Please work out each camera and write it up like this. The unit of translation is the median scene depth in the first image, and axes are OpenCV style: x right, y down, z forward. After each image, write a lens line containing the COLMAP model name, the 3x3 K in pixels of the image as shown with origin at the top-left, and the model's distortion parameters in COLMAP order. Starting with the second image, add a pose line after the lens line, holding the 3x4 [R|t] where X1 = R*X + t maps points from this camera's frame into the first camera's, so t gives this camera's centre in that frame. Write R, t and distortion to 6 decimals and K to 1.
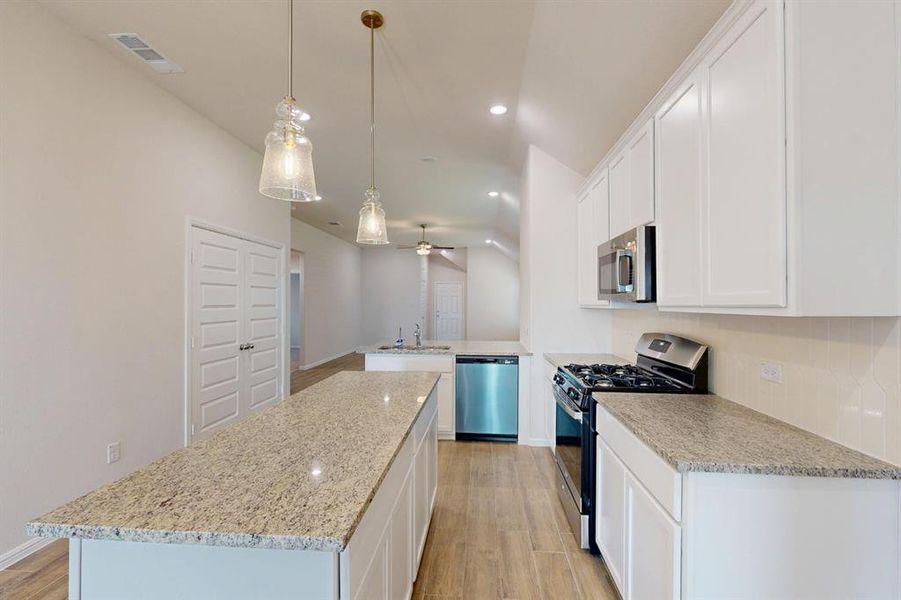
lens RADIAL K [[387.7, 0, 449.8], [0, 387.7, 302.2], [0, 0, 1]] dist [-0.001899, -0.000223]
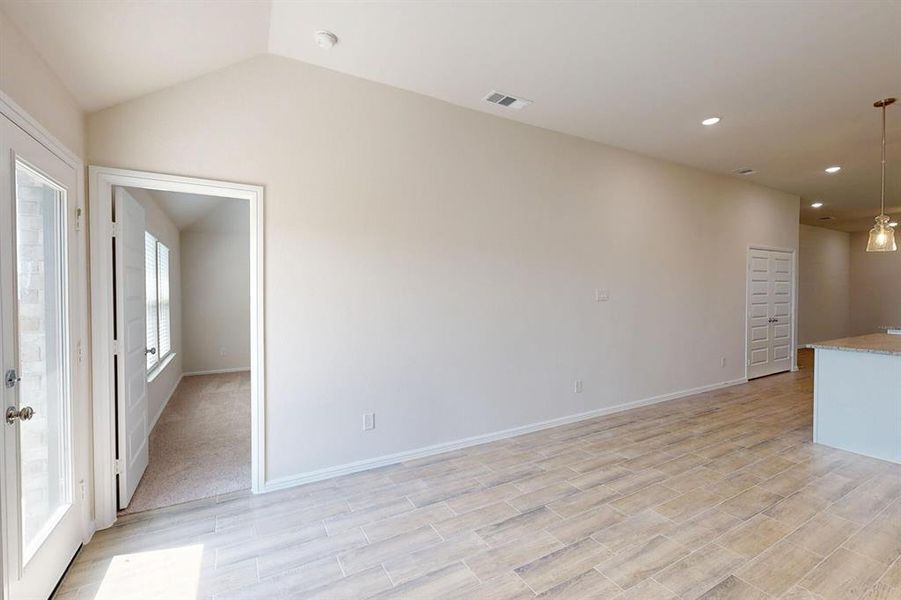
lens RADIAL K [[387.7, 0, 451.7], [0, 387.7, 298.9], [0, 0, 1]] dist [-0.001899, -0.000223]
pose [[0.556941, 0.011562, -0.830471, 0.040862], [0.005414, 0.999831, 0.017551, -0.003180], [0.830534, -0.014271, 0.556785, -0.873305]]
